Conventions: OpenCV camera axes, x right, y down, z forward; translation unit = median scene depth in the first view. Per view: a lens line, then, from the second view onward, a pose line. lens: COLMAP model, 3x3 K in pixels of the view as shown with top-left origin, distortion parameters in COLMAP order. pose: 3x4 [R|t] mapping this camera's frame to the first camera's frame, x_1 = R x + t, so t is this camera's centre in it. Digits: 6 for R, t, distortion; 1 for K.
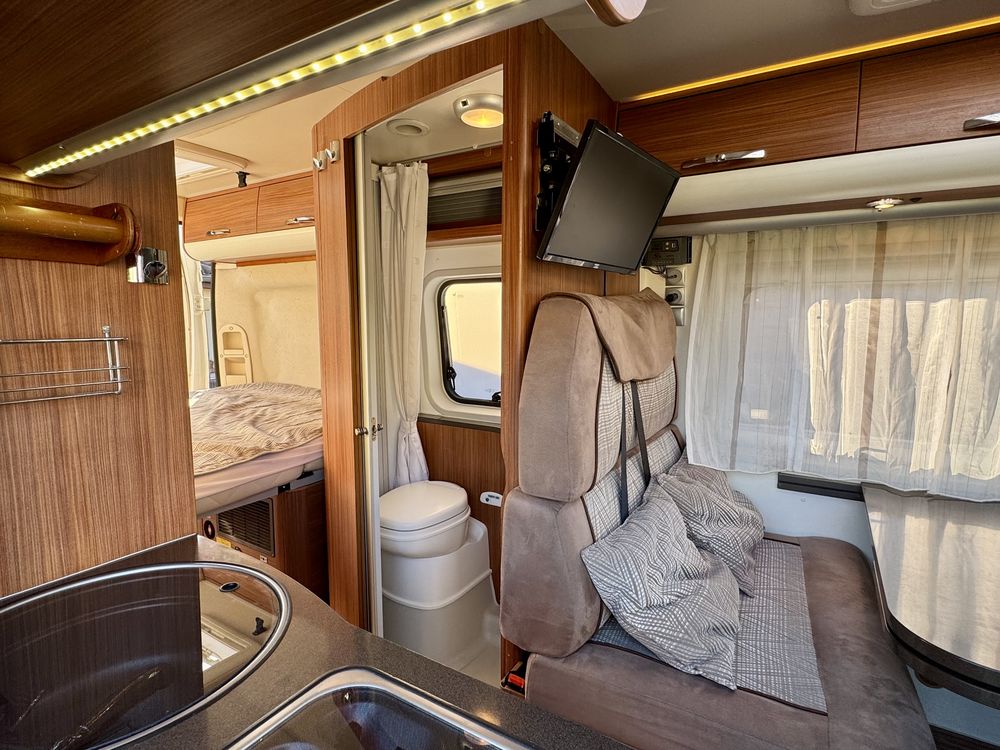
lens RADIAL K [[514.4, 0, 497.0], [0, 514.4, 375.6], [0, 0, 1]] dist [-0.004890, -0.000050]
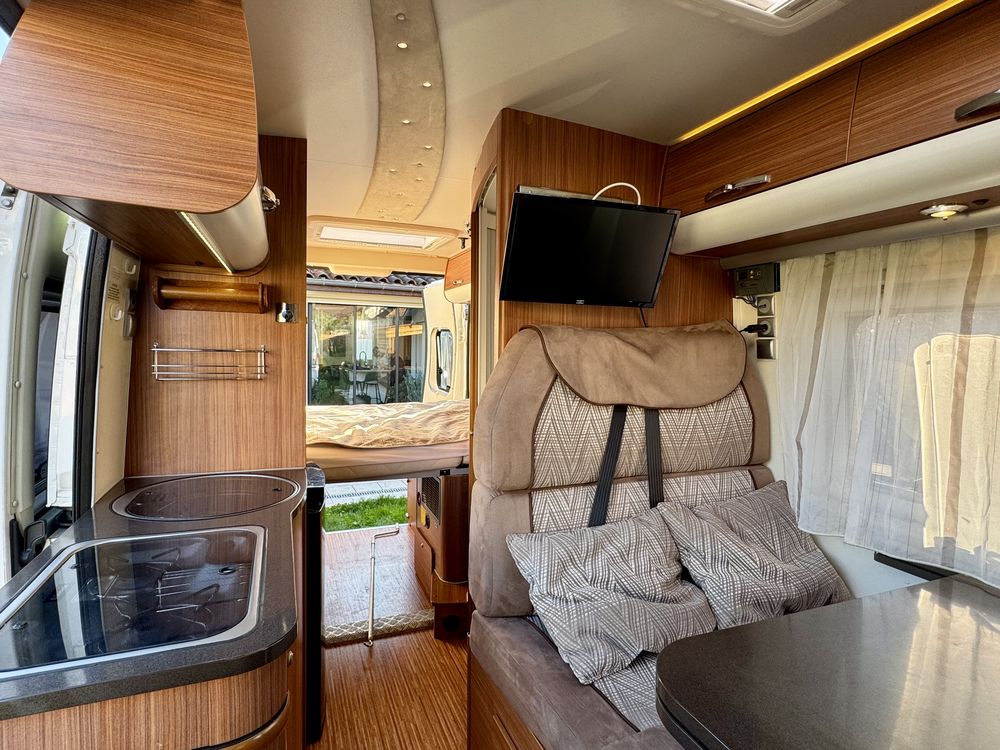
lens RADIAL K [[514.4, 0, 504.1], [0, 514.4, 378.4], [0, 0, 1]] dist [-0.004890, -0.000050]
pose [[0.817531, 0.050126, -0.573699, 0.613328], [-0.082890, 0.996074, -0.031090, 0.007429], [0.569889, 0.072971, 0.818476, -0.026806]]
